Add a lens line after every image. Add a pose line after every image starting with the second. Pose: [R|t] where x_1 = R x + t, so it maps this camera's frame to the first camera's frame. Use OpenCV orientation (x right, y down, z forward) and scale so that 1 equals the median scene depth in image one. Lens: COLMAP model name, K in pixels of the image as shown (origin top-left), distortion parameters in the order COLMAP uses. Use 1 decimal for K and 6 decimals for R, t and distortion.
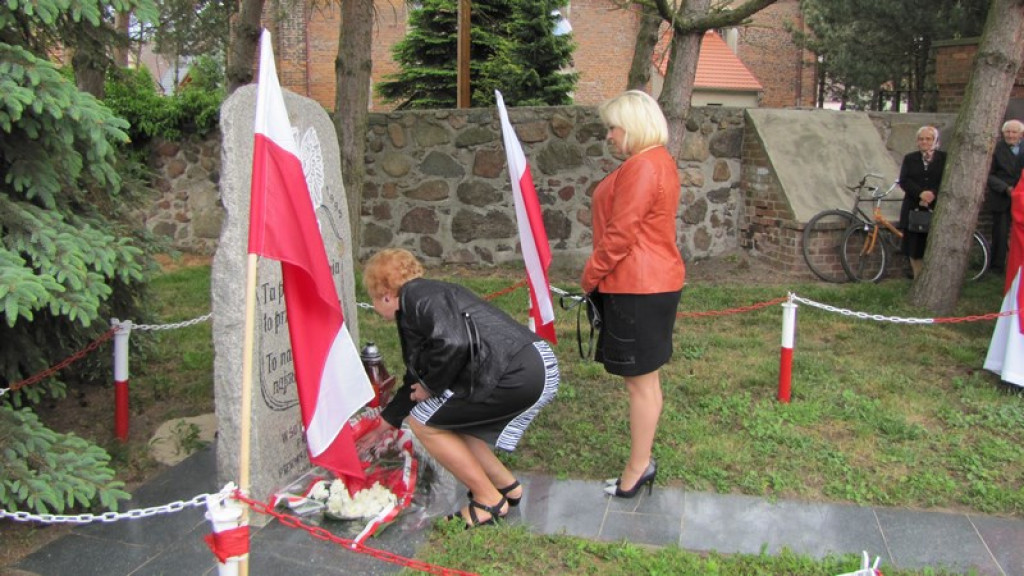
lens RADIAL K [[891.4, 0, 505.0], [0, 891.4, 275.8], [0, 0, 1]] dist [-0.188800, 0.164536]
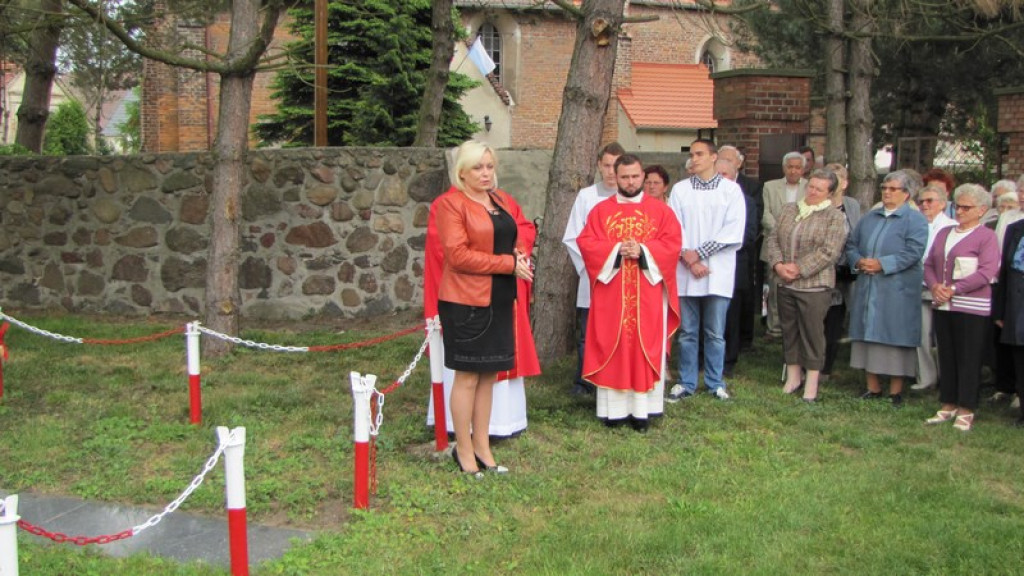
lens RADIAL K [[1073.8, 0, 514.1], [0, 1073.8, 295.7], [0, 0, 1]] dist [-0.087935, 0.000000]
pose [[0.999027, 0.009551, -0.043053, 0.415537], [-0.011929, 0.998396, -0.055340, 0.029682], [0.042456, 0.055800, 0.997539, -0.144888]]
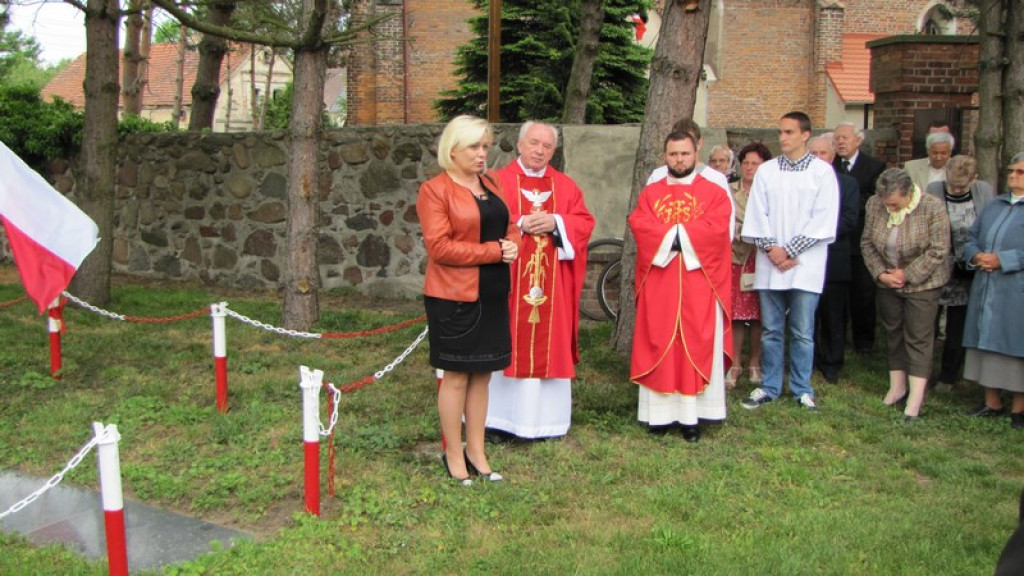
lens RADIAL K [[1073.8, 0, 498.7], [0, 1073.8, 295.4], [0, 0, 1]] dist [-0.087935, 0.000000]
pose [[0.963386, 0.041559, -0.264880, 0.528327], [-0.050516, 0.998356, -0.027091, 0.015529], [0.263318, 0.039479, 0.963901, -0.069365]]
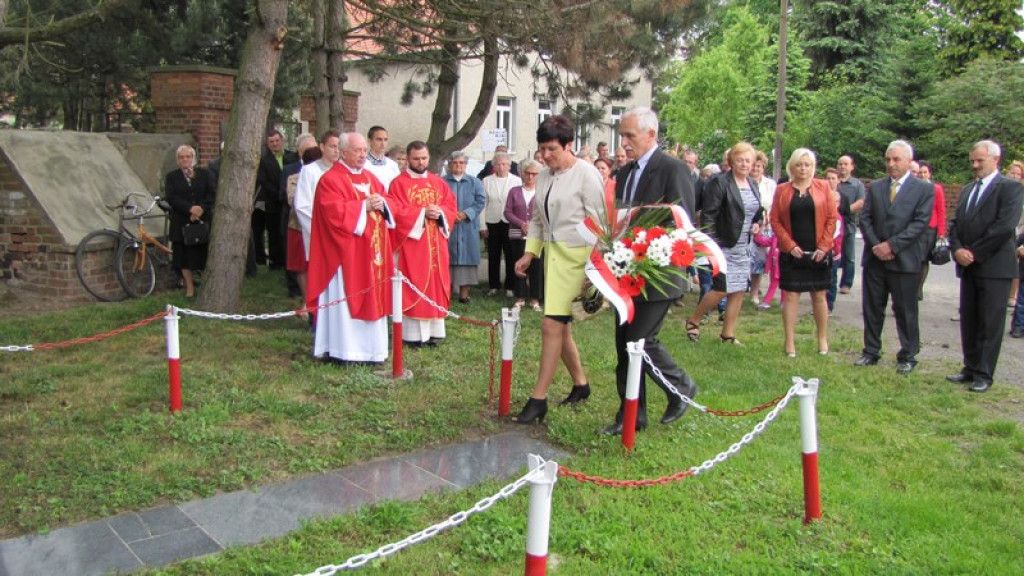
lens RADIAL K [[891.4, 0, 500.3], [0, 891.4, 276.2], [0, 0, 1]] dist [-0.188800, 0.164536]
pose [[0.590362, -0.099784, 0.800947, -0.144642], [0.119892, 0.992161, 0.035237, -0.002539], [-0.798184, 0.075224, 0.597698, 0.037312]]
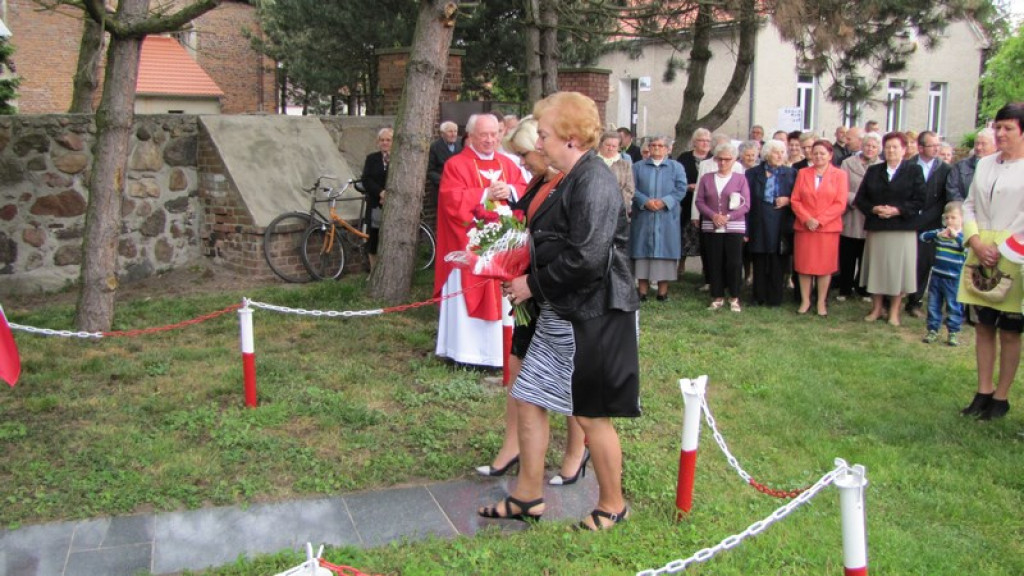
lens RADIAL K [[891.4, 0, 504.8], [0, 891.4, 280.8], [0, 0, 1]] dist [-0.188800, 0.164536]
pose [[0.834474, -0.090050, 0.543640, 0.015291], [0.090381, 0.995563, 0.026176, 0.000010], [-0.543585, 0.027292, 0.838910, -0.004317]]
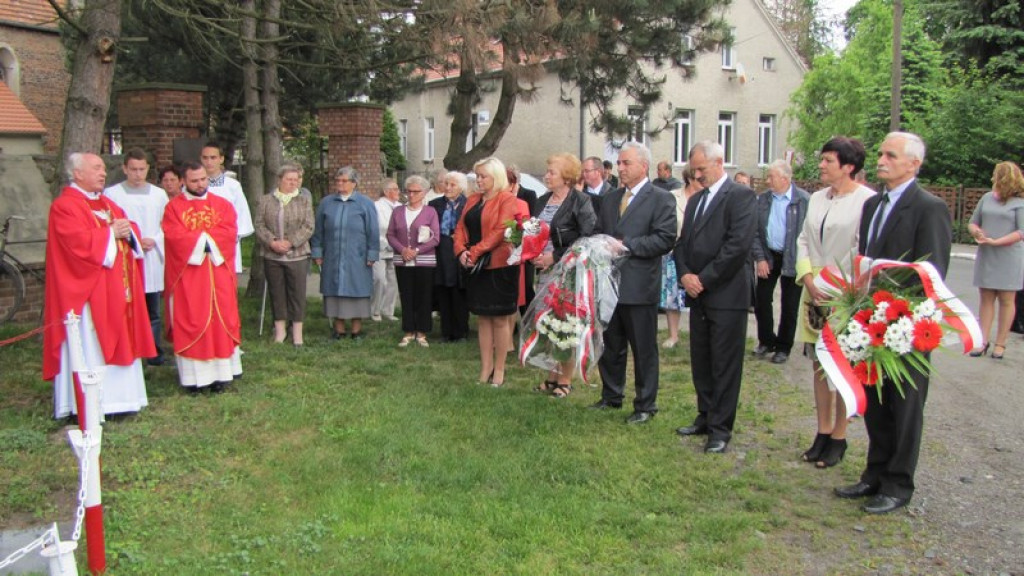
lens RADIAL K [[891.4, 0, 499.4], [0, 891.4, 275.9], [0, 0, 1]] dist [-0.188800, 0.164536]
pose [[0.758436, -0.081197, 0.646670, 0.194130], [0.111281, 0.993772, -0.005734, 0.018143], [-0.642177, 0.076311, 0.762749, -0.105442]]
